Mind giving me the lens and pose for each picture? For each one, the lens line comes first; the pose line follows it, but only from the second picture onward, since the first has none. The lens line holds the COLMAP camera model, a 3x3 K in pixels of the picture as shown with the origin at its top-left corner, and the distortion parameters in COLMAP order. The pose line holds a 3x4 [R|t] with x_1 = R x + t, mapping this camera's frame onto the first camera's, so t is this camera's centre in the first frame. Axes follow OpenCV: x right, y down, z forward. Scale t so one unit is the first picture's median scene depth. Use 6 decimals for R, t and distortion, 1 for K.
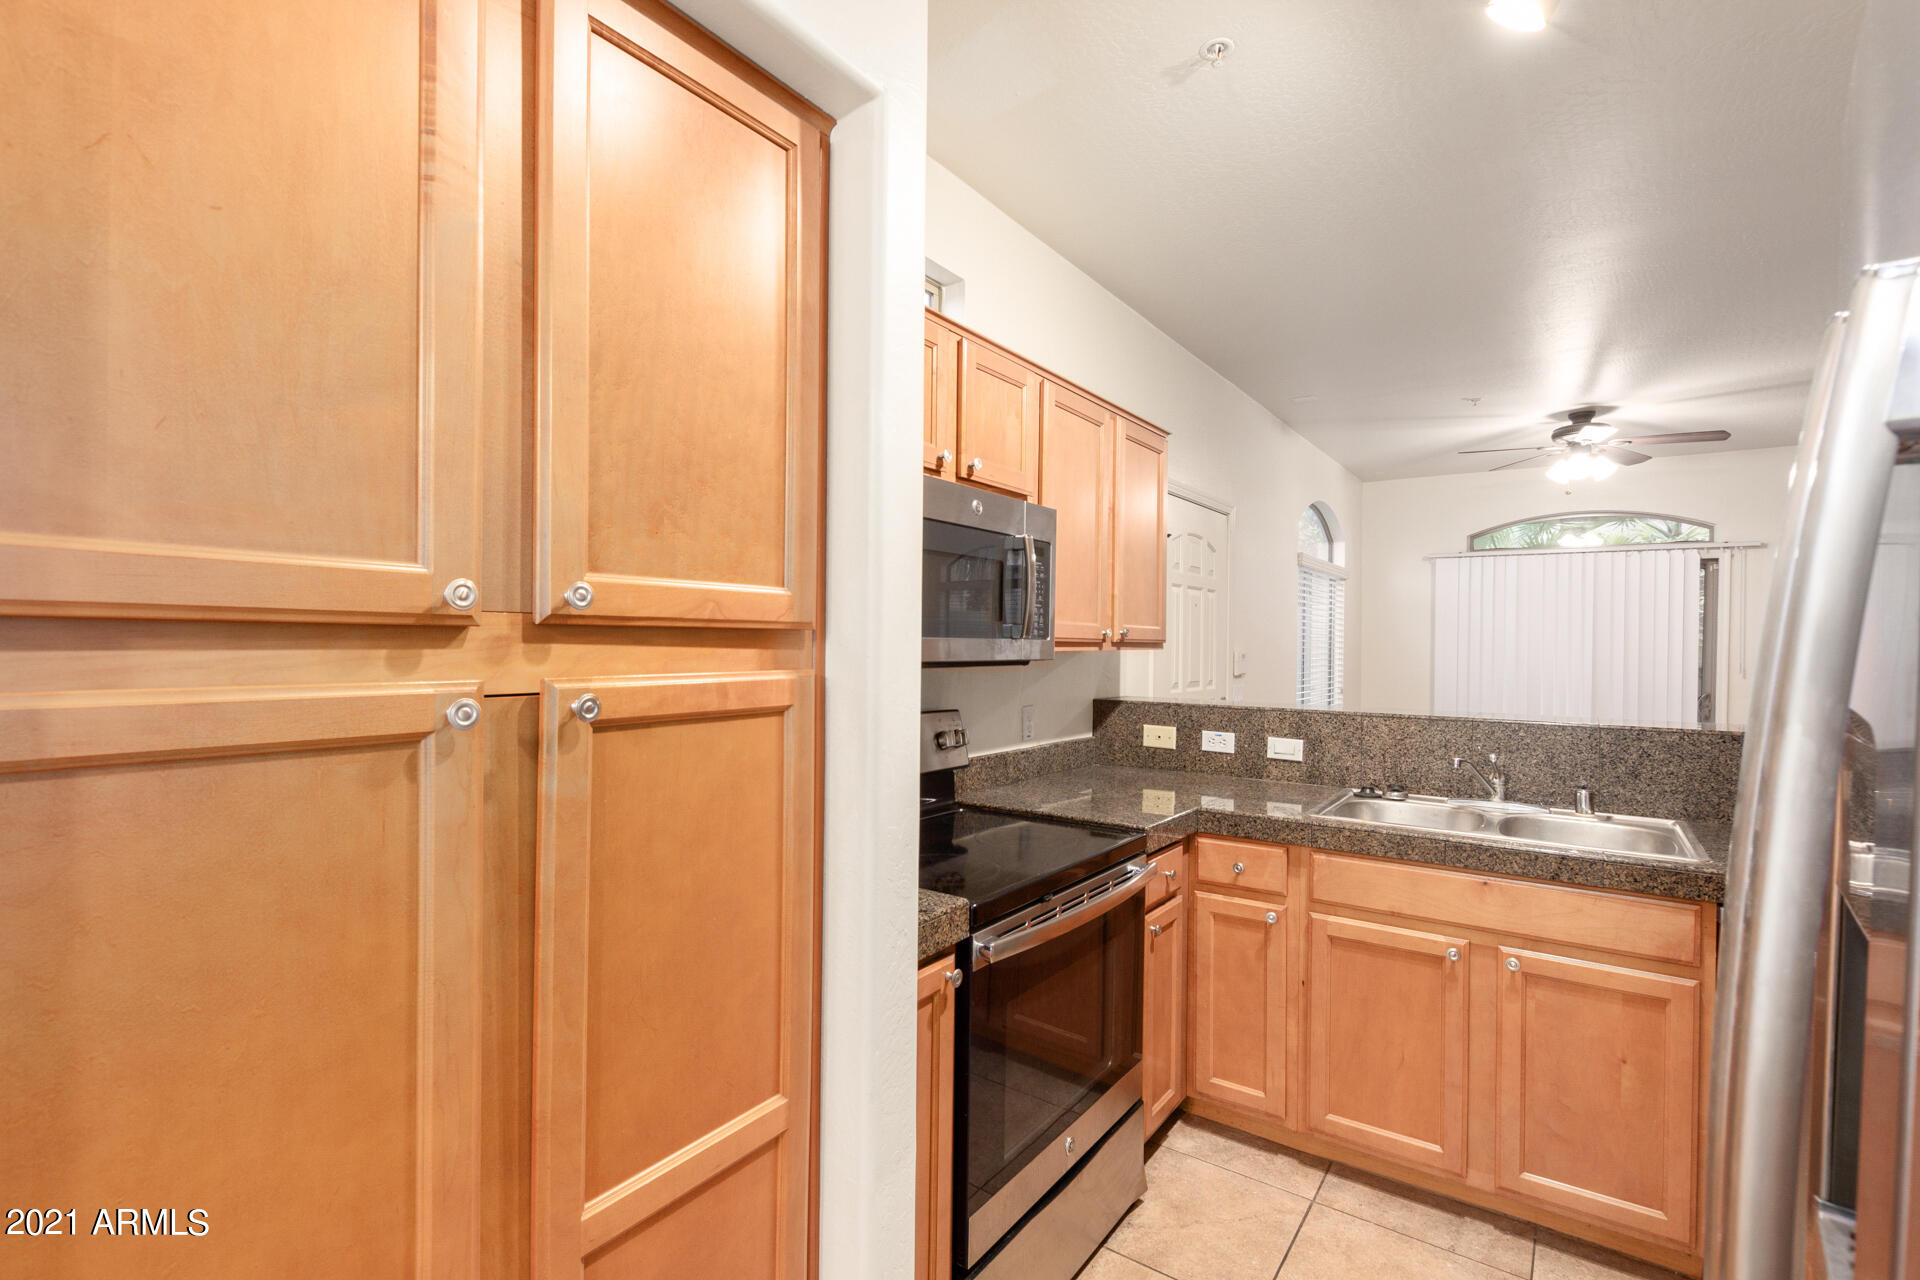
lens RADIAL K [[875.7, 0, 962.9], [0, 875.7, 637.8], [0, 0, 1]] dist [0.001785, -0.000692]
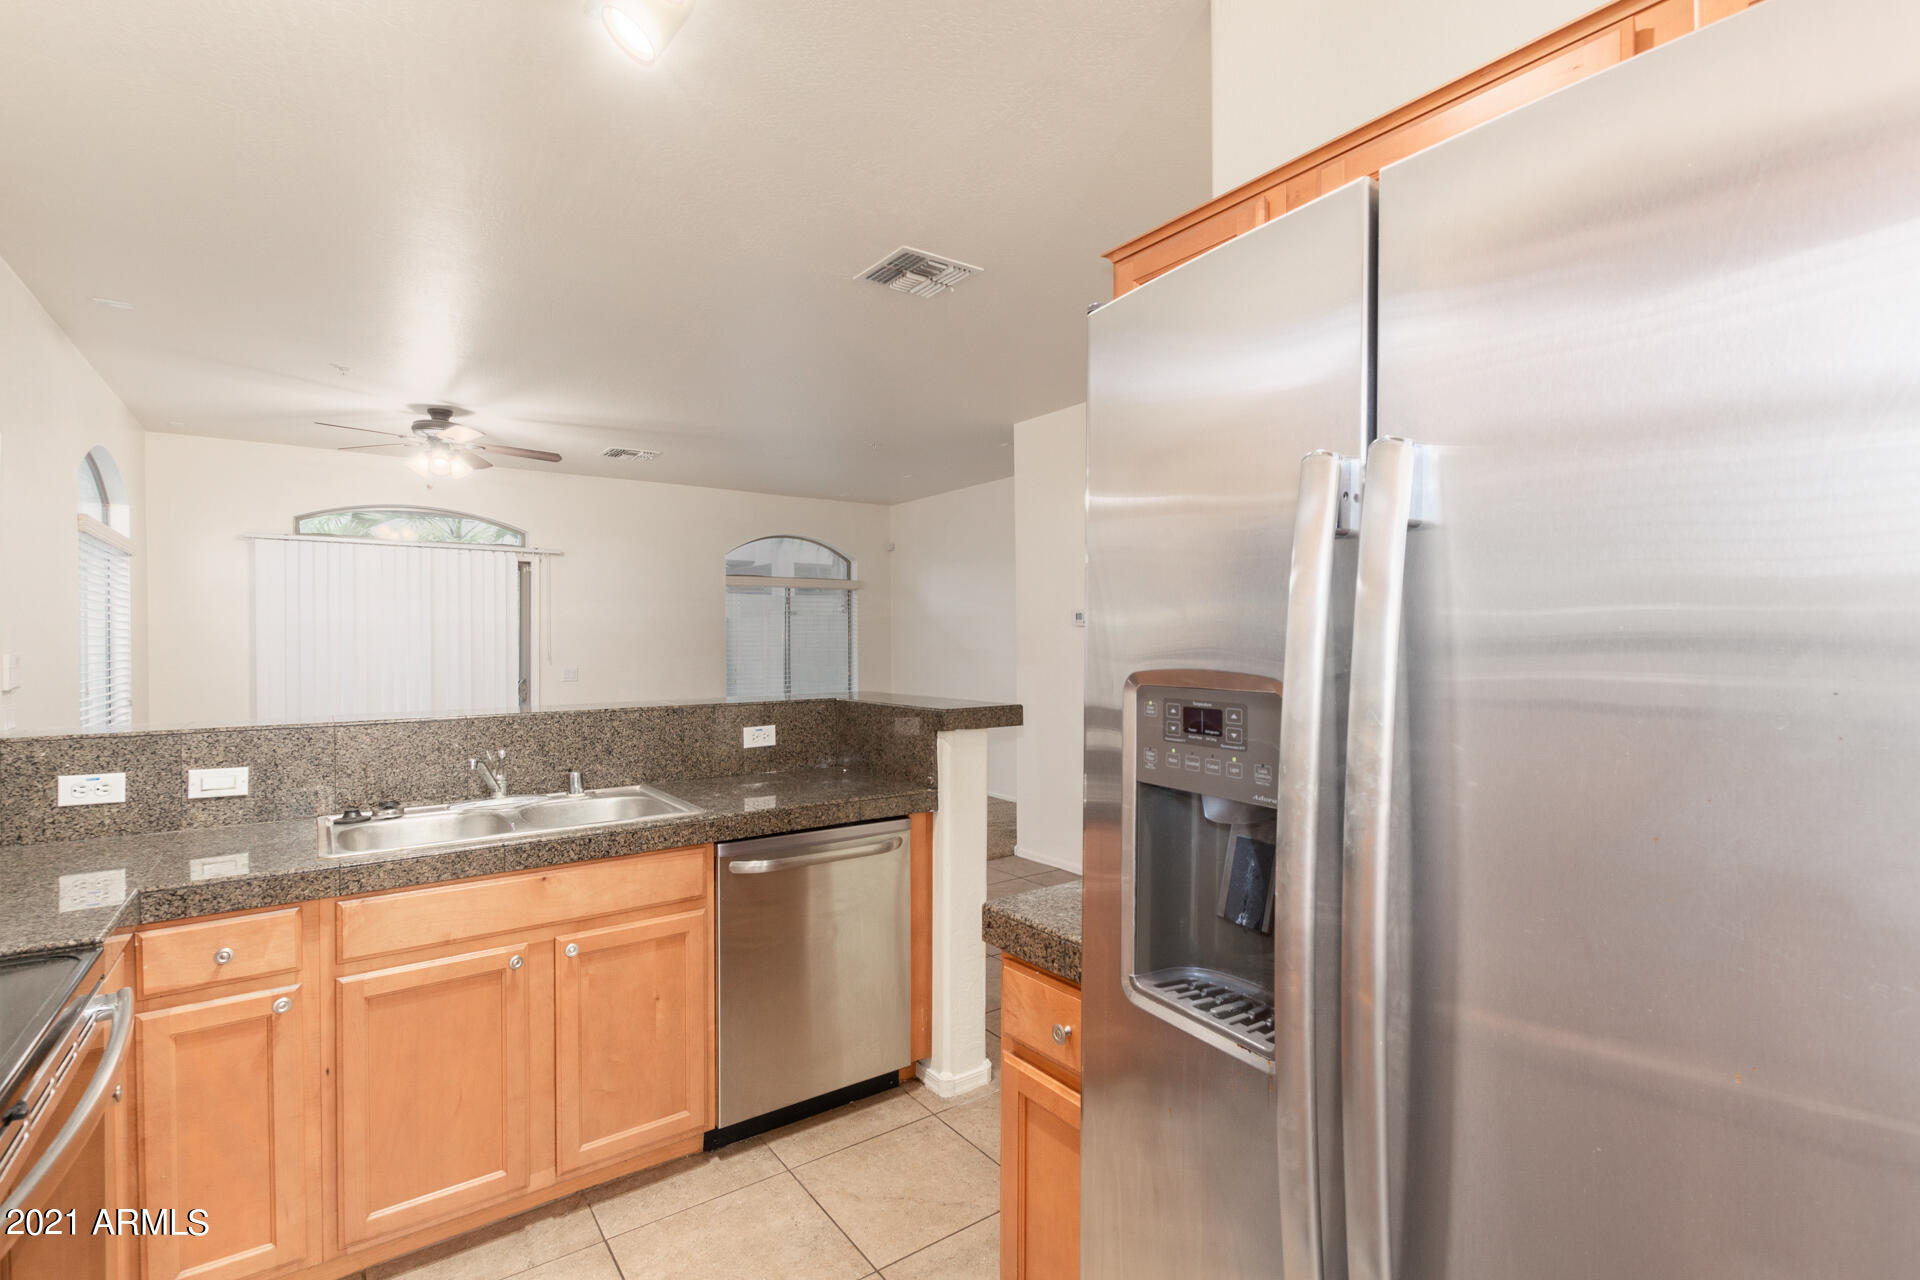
lens RADIAL K [[890.7, 0, 960.0], [0, 890.7, 640.0], [0, 0, 1]] dist [0.003222, 0.000055]
pose [[0.326692, -0.014510, 0.945019, -0.169996], [0.004902, 0.999895, 0.013659, -0.001361], [-0.945118, 0.000170, 0.326729, 0.191628]]
